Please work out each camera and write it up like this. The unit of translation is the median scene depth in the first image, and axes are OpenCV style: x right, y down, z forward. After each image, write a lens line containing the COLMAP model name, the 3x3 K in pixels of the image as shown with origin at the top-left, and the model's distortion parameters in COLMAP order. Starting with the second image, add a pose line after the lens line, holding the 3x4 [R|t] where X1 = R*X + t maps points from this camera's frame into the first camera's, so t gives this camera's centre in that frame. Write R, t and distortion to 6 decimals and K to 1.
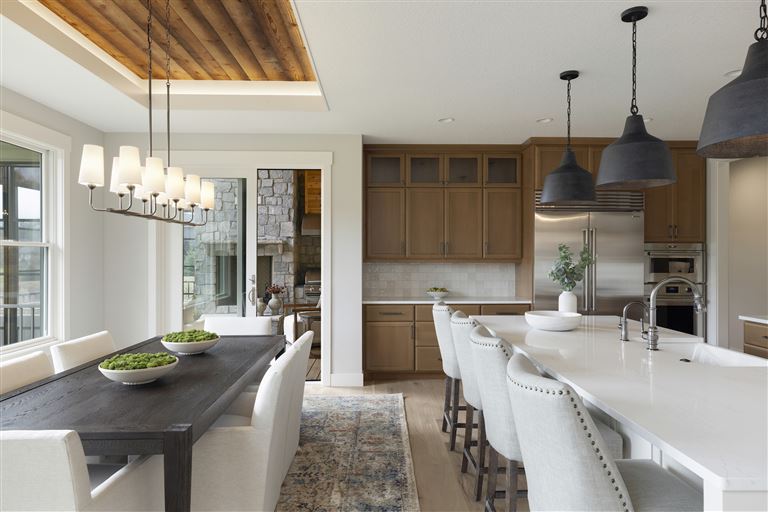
lens RADIAL K [[340.4, 0, 380.8], [0, 340.4, 254.3], [0, 0, 1]] dist [0.002318, 0.000766]
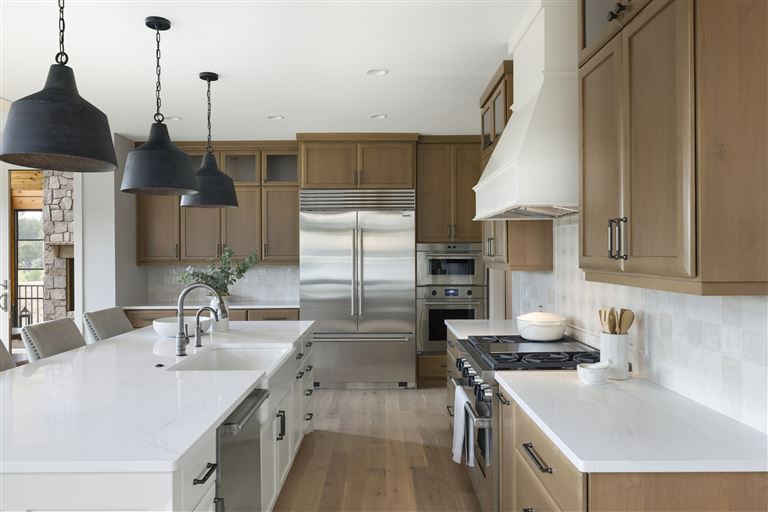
lens RADIAL K [[378.4, 0, 386.1], [0, 378.4, 248.3], [0, 0, 1]] dist [0.001016, 0.001202]
pose [[0.999829, -0.006938, -0.017170, 0.709678], [0.006758, 0.999922, -0.010529, -0.009156], [0.017242, 0.010411, 0.999797, -0.053773]]
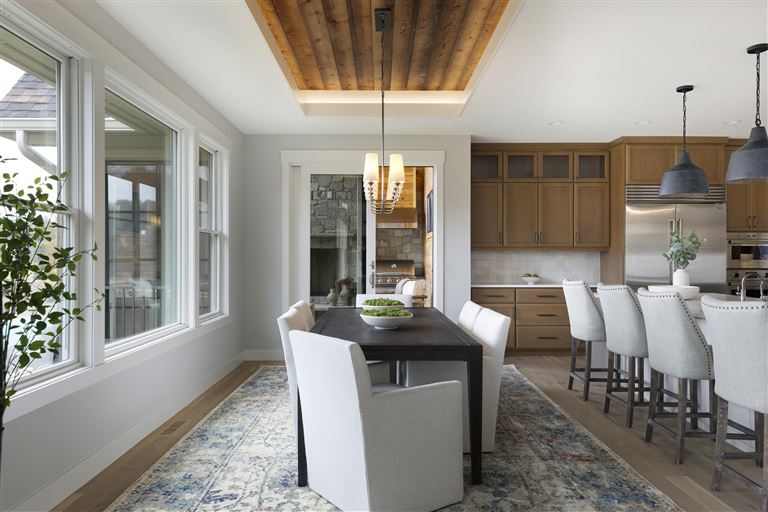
lens RADIAL K [[378.4, 0, 362.5], [0, 378.4, 255.9], [0, 0, 1]] dist [0.001016, 0.001202]
pose [[0.999897, 0.000600, -0.014315, -0.385900], [-0.000595, 1.000000, 0.000324, 0.043633], [0.014315, -0.000315, 0.999897, -0.241403]]
